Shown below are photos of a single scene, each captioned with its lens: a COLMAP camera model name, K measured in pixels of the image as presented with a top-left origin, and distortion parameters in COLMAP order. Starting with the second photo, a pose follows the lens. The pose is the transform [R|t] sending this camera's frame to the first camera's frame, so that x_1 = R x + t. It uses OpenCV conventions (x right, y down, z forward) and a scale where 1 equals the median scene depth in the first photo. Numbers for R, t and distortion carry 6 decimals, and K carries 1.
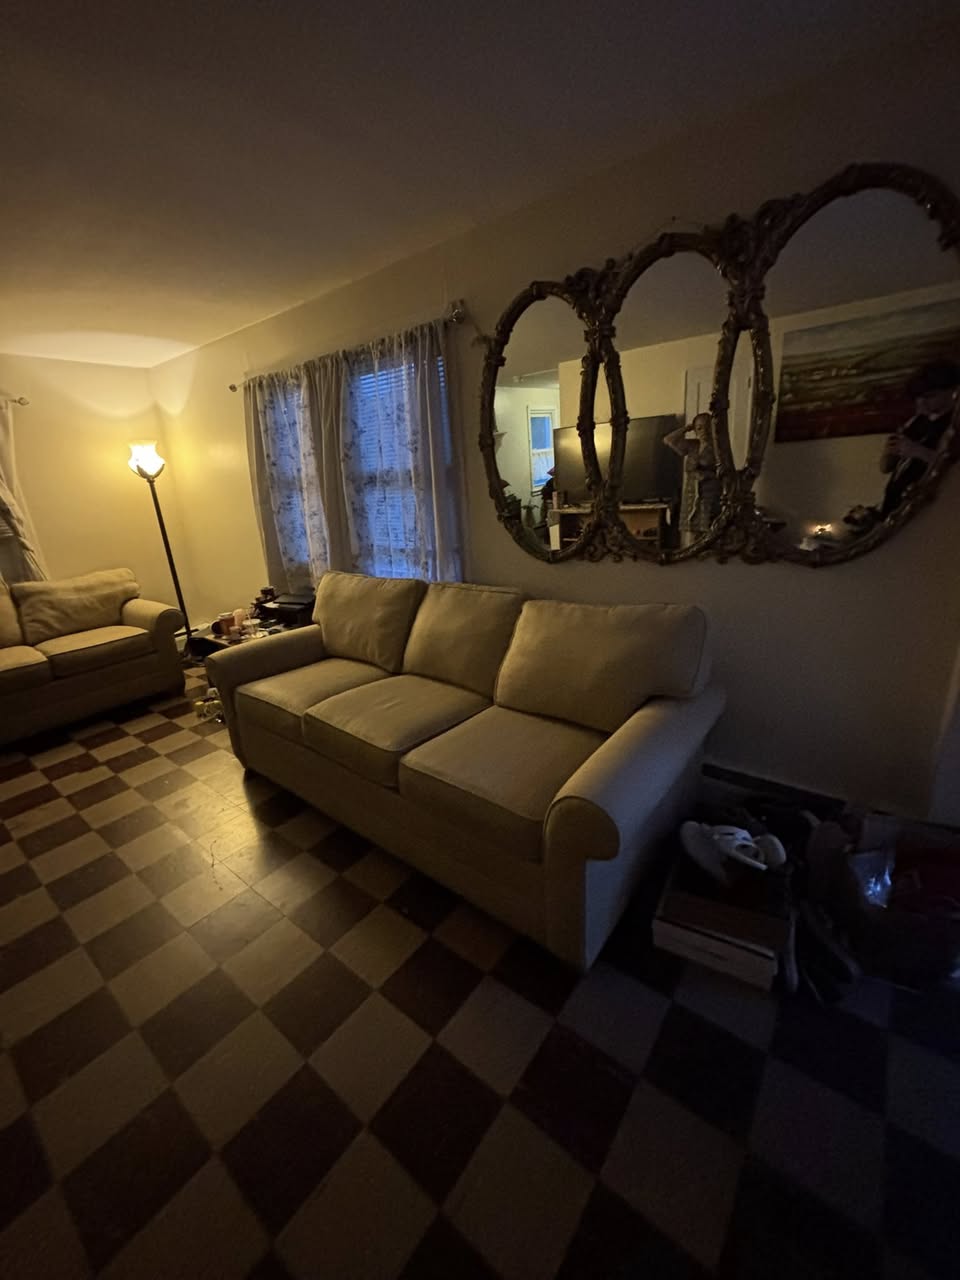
lens RADIAL K [[511.0, 0, 475.8], [0, 511.0, 640.2], [0, 0, 1]] dist [-0.007924, 0.001615]
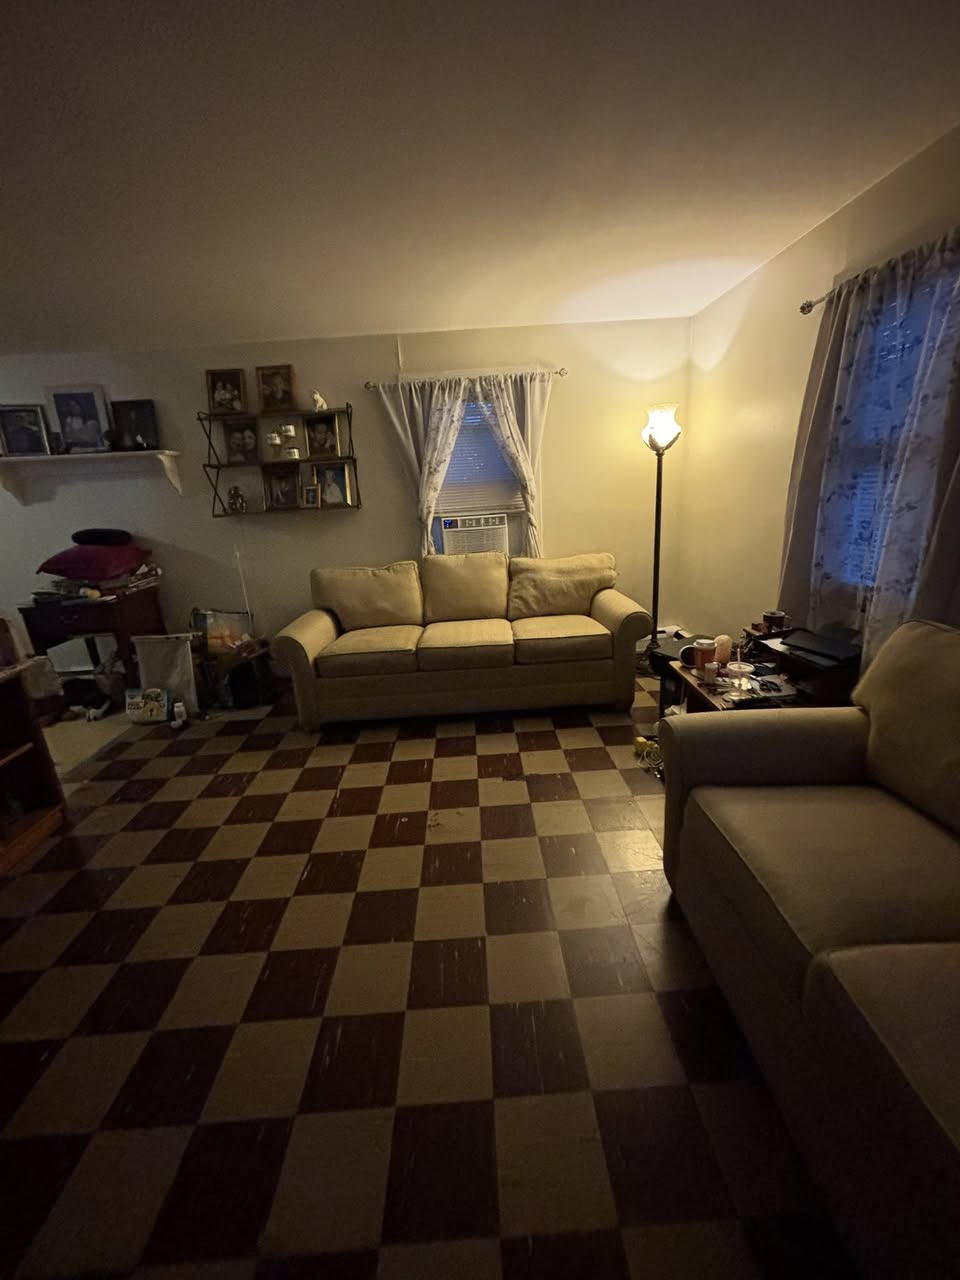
lens RADIAL K [[511.0, 0, 479.0], [0, 511.0, 639.2], [0, 0, 1]] dist [-0.007924, 0.001615]
pose [[0.639627, 0.243334, -0.729155, -0.165578], [-0.212777, 0.967556, 0.136241, -0.080012], [0.738650, 0.068004, 0.670650, 0.277103]]
